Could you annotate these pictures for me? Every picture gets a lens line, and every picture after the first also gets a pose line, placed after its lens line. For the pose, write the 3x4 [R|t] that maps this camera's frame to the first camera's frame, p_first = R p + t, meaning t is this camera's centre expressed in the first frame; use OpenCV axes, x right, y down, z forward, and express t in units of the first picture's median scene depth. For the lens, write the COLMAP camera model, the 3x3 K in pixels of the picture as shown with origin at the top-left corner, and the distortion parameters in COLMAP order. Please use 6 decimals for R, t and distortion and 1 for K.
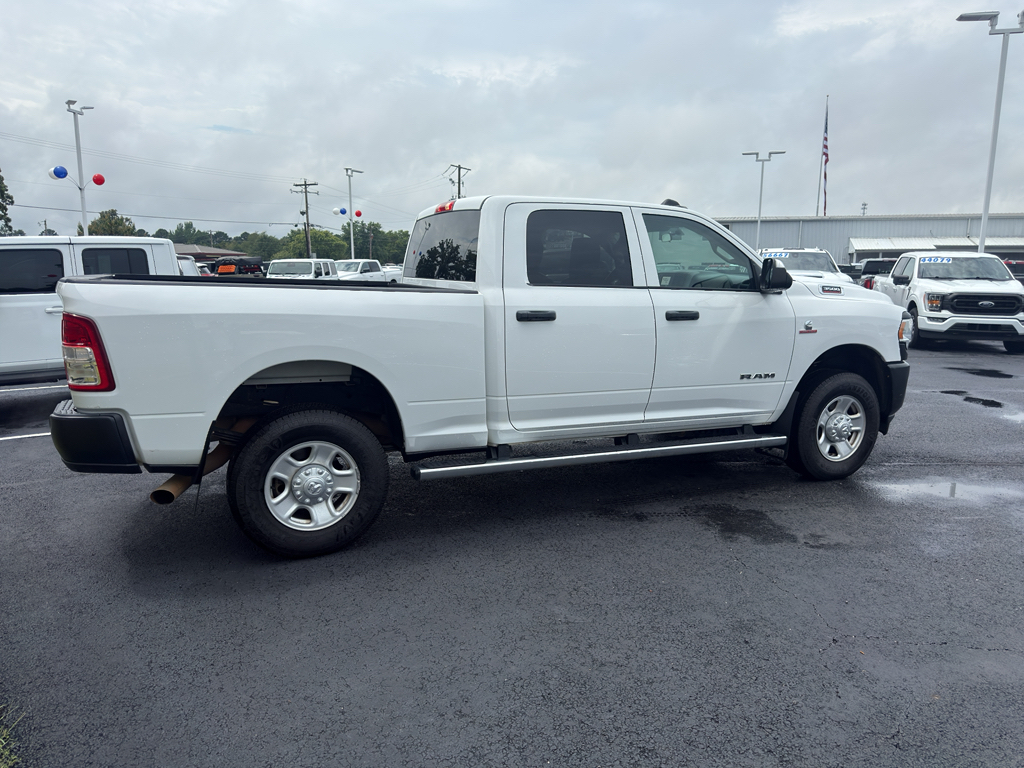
lens RADIAL K [[702.1, 0, 512.8], [0, 702.1, 420.5], [0, 0, 1]] dist [0.005515, -0.023797]
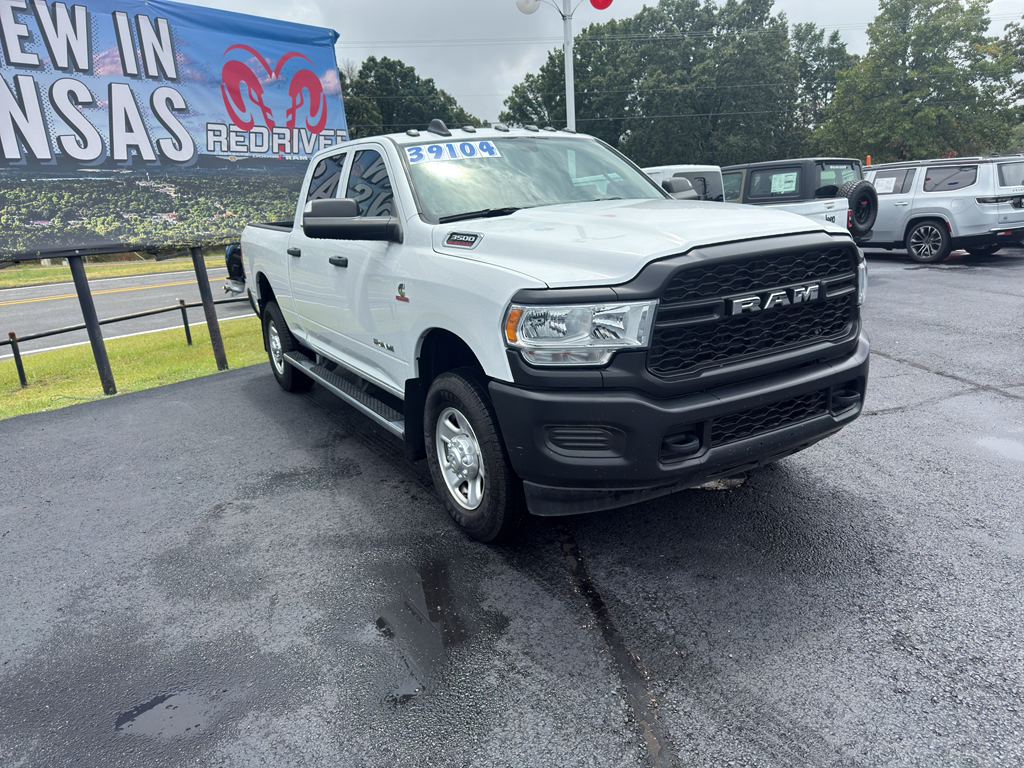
lens RADIAL K [[702.1, 0, 518.0], [0, 702.1, 400.2], [0, 0, 1]] dist [0.005515, -0.023797]
pose [[0.133716, 0.255994, -0.957385, 0.229223], [-0.143093, 0.960925, 0.236955, -0.042654], [0.980635, 0.105310, 0.165122, 0.202054]]
